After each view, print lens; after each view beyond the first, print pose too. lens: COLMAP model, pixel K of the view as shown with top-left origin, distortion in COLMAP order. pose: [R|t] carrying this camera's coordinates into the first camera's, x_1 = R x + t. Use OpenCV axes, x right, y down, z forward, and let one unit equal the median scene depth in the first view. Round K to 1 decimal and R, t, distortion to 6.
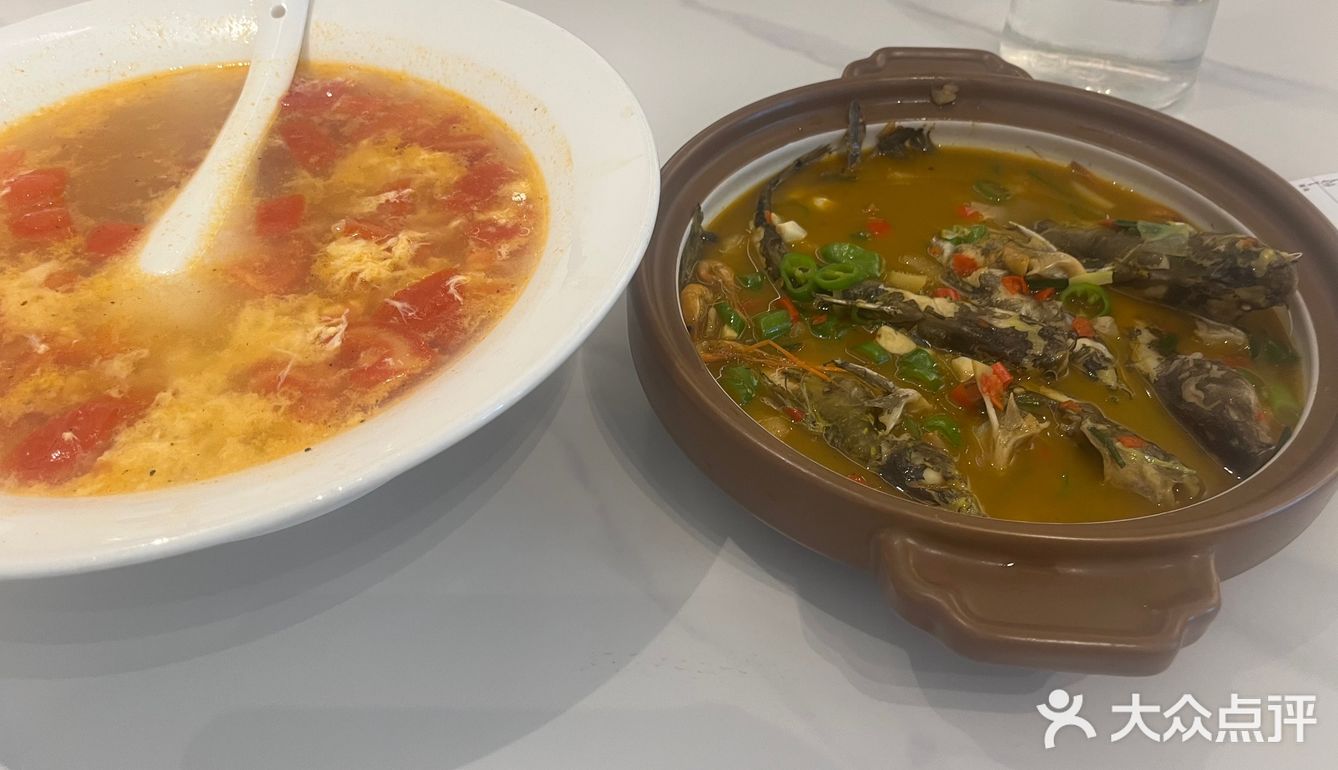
lens RADIAL K [[1013.0, 0, 669.0], [0, 1013.0, 385.0], [0, 0, 1]] dist [0.028177, -0.047920]
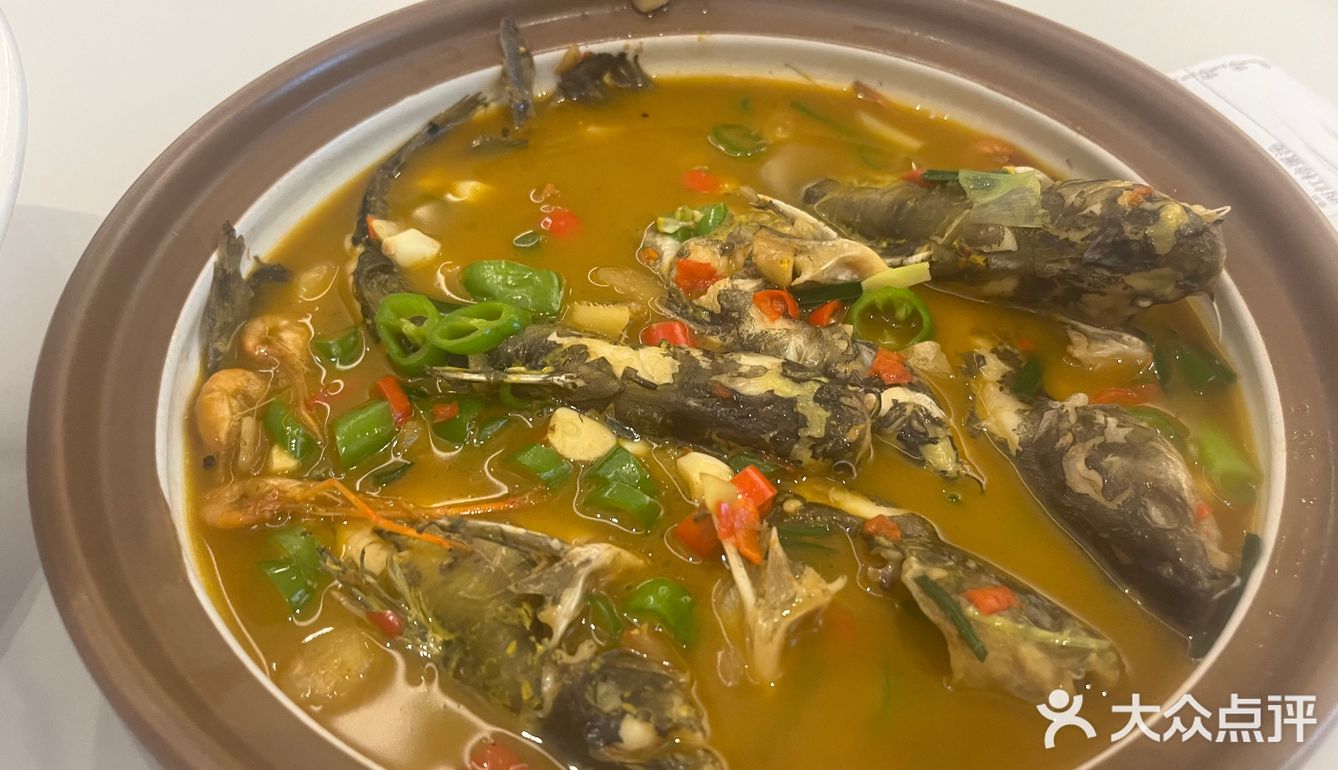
lens RADIAL K [[1048.1, 0, 669.0], [0, 1048.1, 385.0], [0, 0, 1]] dist [-0.000486, -0.005846]
pose [[0.981791, -0.138263, 0.130267, 0.201041], [0.131884, 0.989658, 0.056429, -0.098358], [-0.136722, -0.038221, 0.989872, 0.417221]]
